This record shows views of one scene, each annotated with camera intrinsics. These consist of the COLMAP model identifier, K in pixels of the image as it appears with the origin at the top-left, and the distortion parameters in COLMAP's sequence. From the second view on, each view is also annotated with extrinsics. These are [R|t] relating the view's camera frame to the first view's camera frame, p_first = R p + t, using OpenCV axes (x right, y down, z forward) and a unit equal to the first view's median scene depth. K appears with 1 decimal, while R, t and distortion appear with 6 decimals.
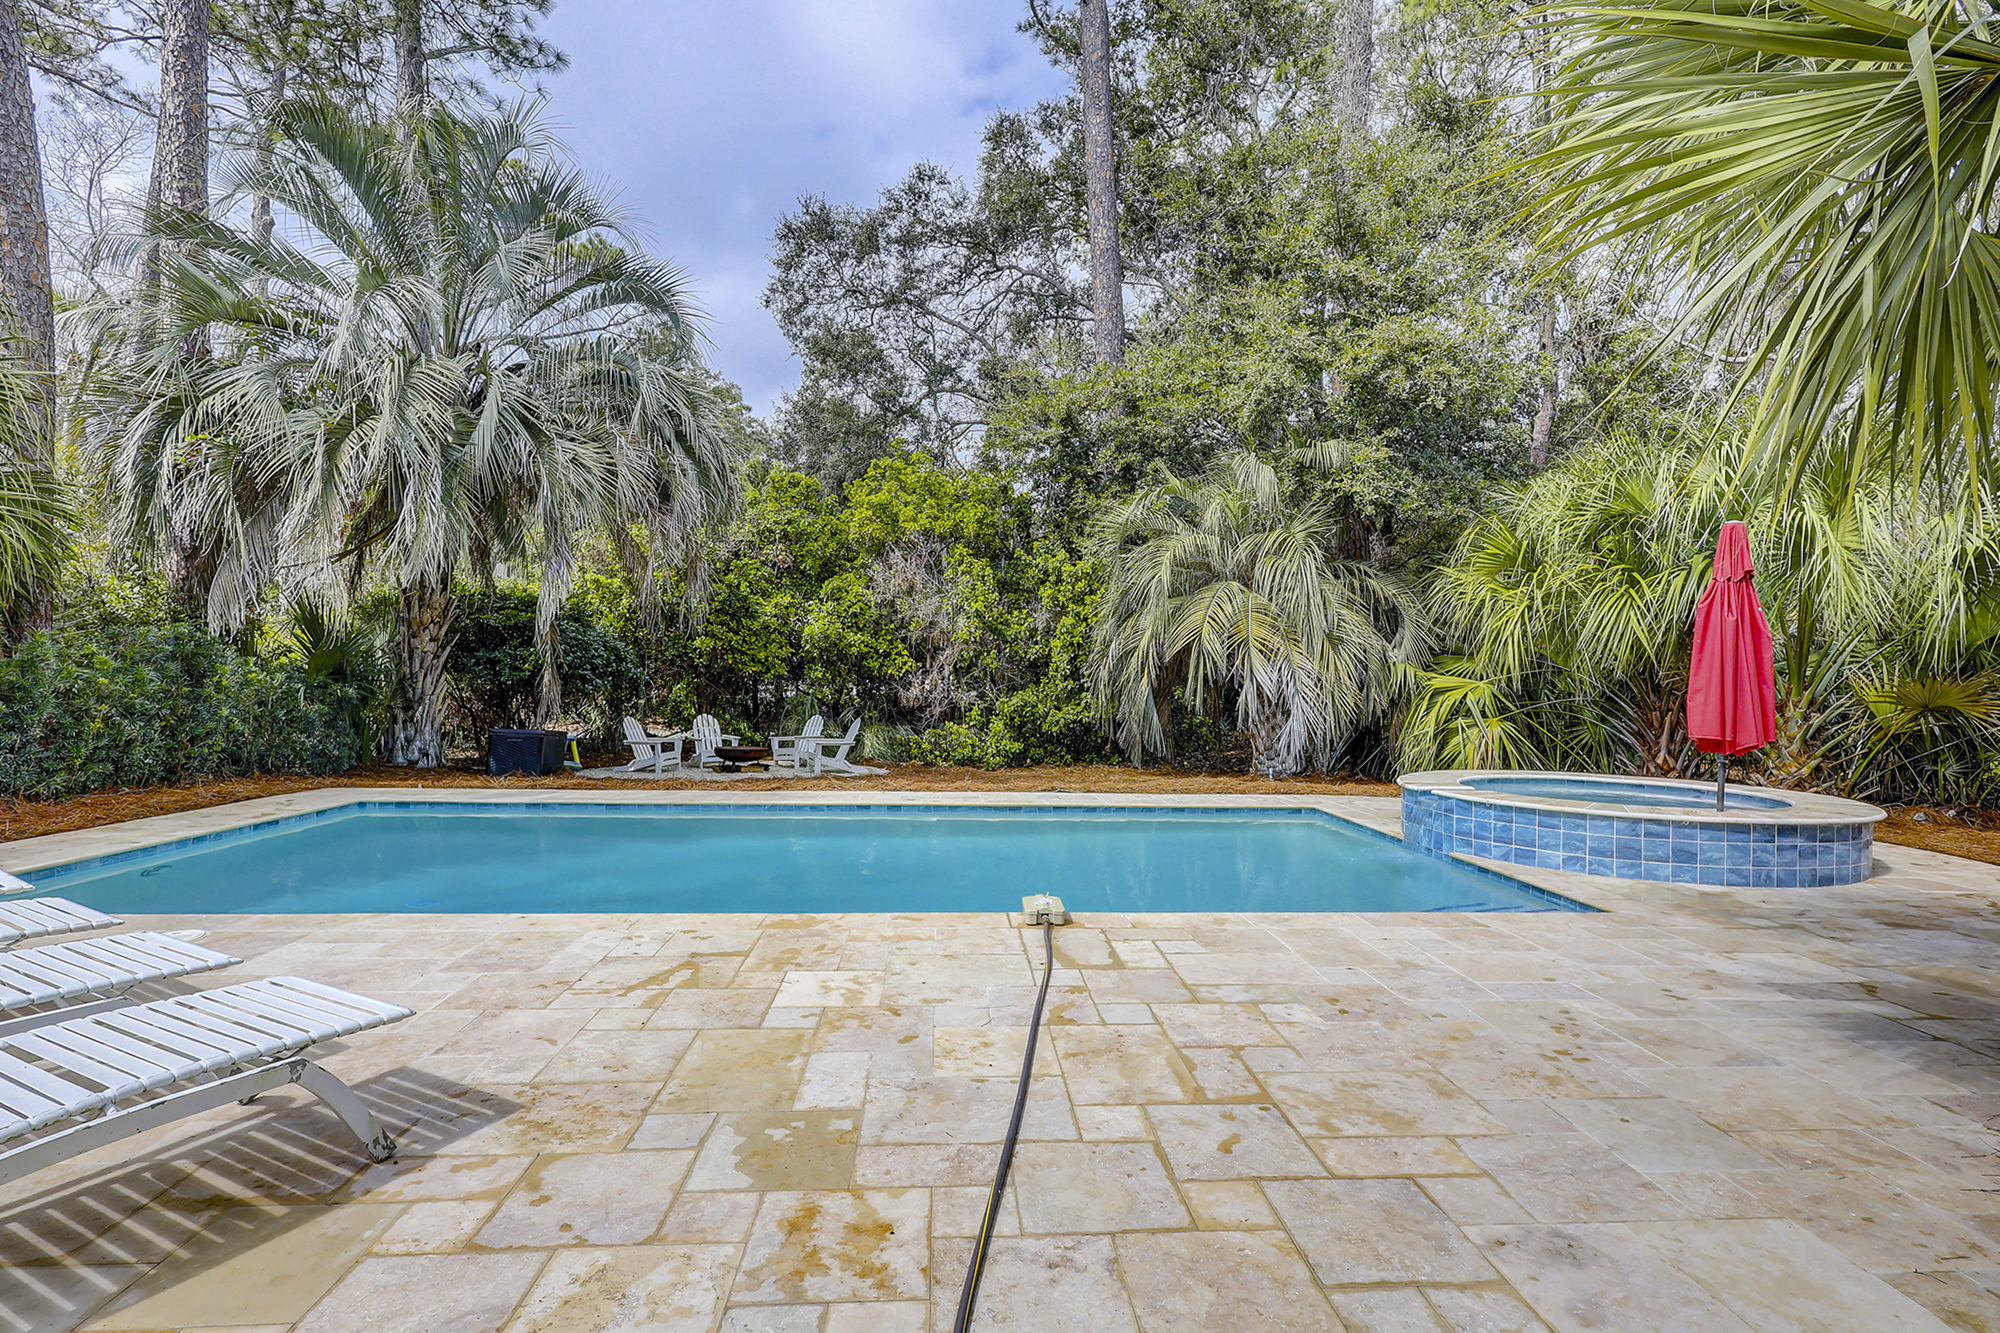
lens RADIAL K [[944.6, 0, 987.8], [0, 944.6, 668.0], [0, 0, 1]] dist [0.007422, 0.000632]
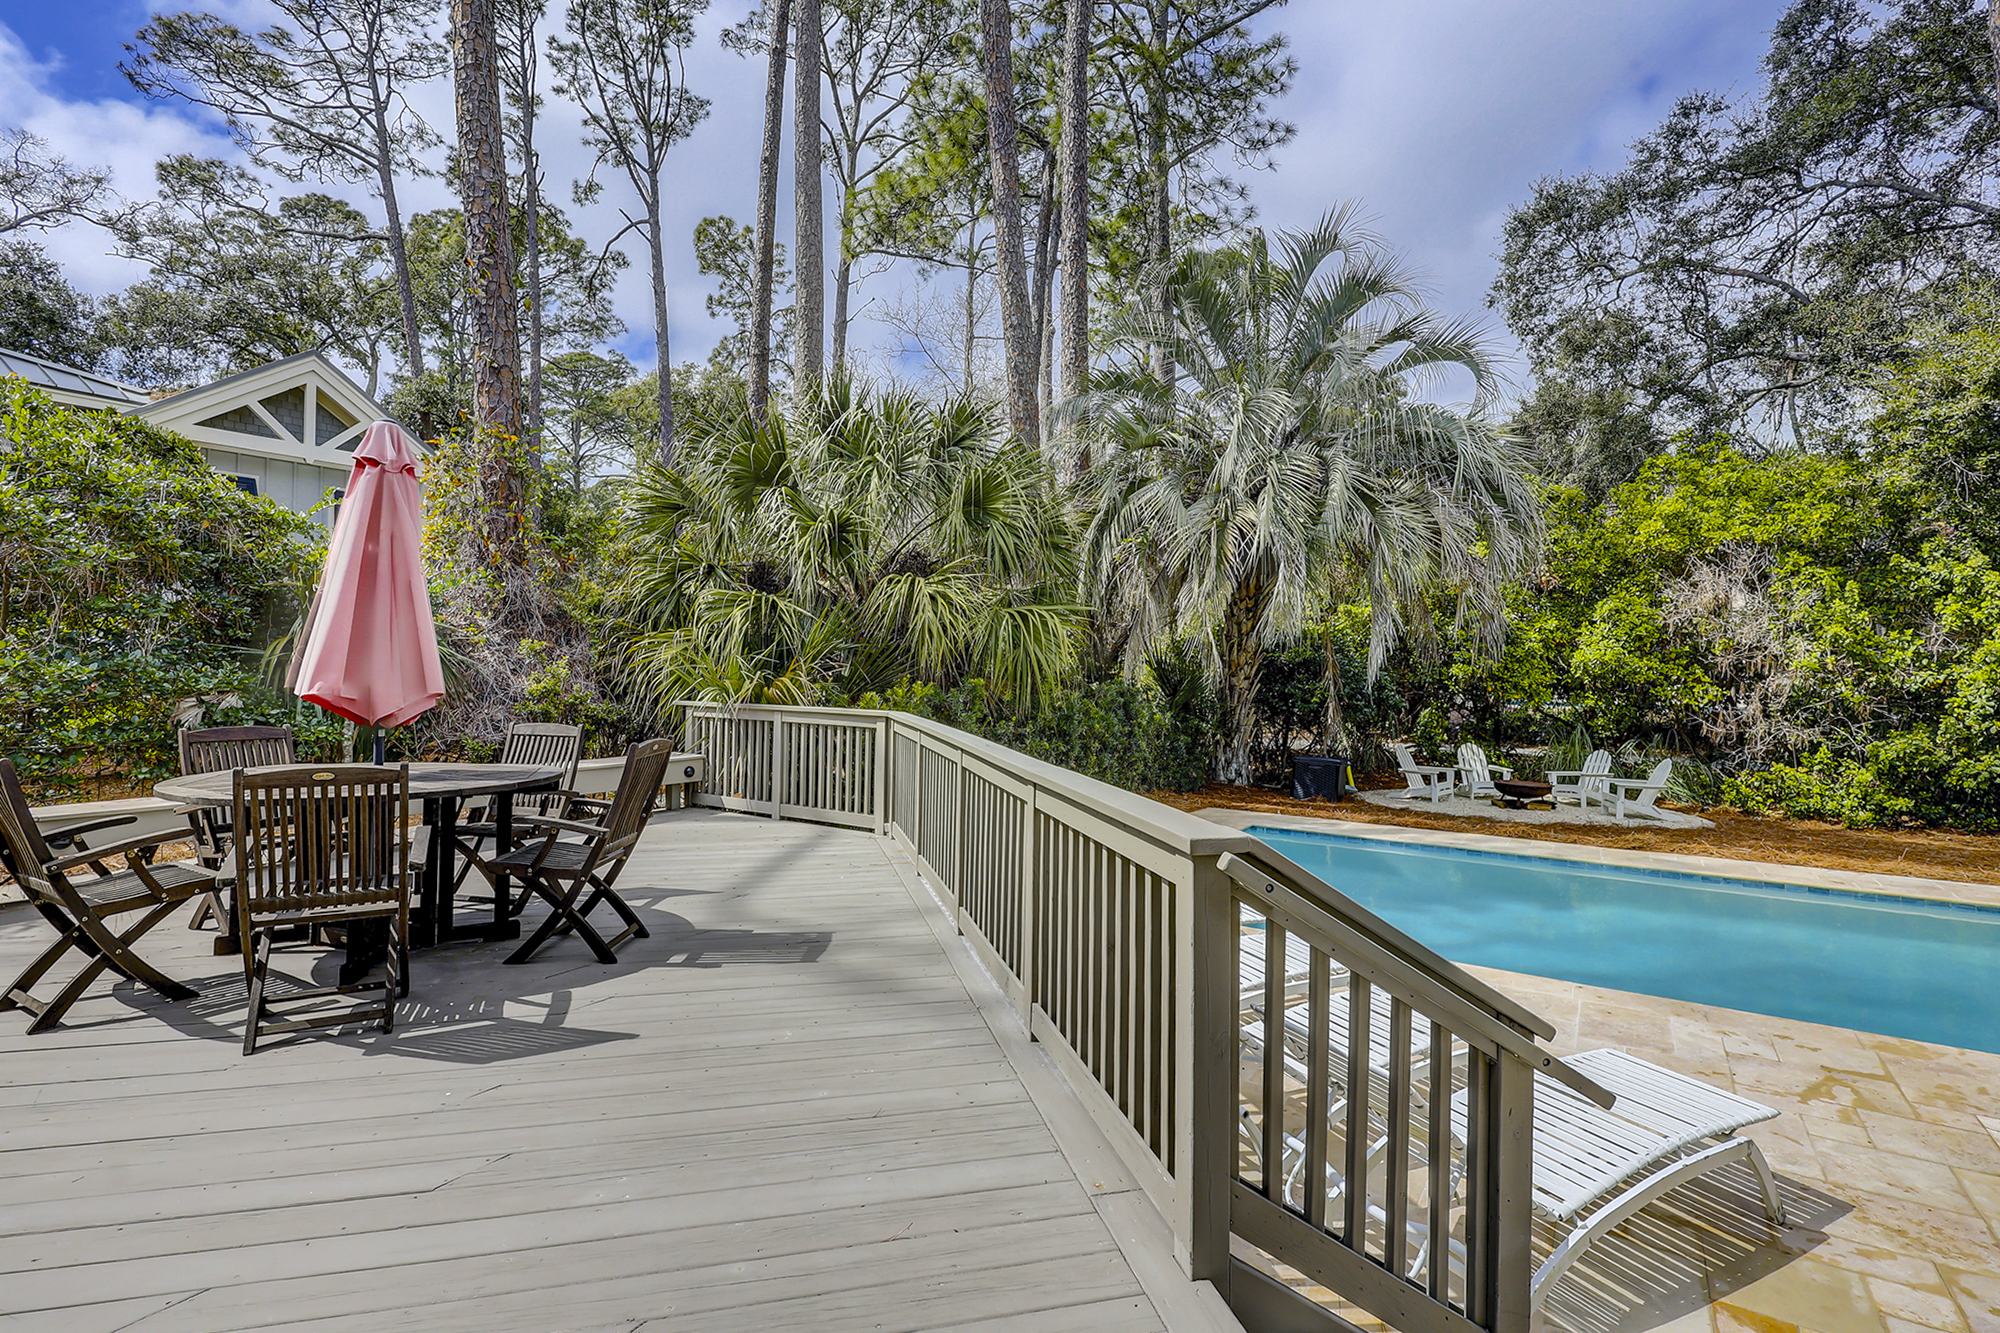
lens RADIAL K [[944.6, 0, 998.2], [0, 944.6, 655.3], [0, 0, 1]] dist [0.007422, 0.000632]
pose [[0.800655, -0.008901, -0.599059, -0.101238], [0.003785, 0.999945, -0.009799, -0.038042], [0.599114, 0.005578, 0.800645, -0.103139]]
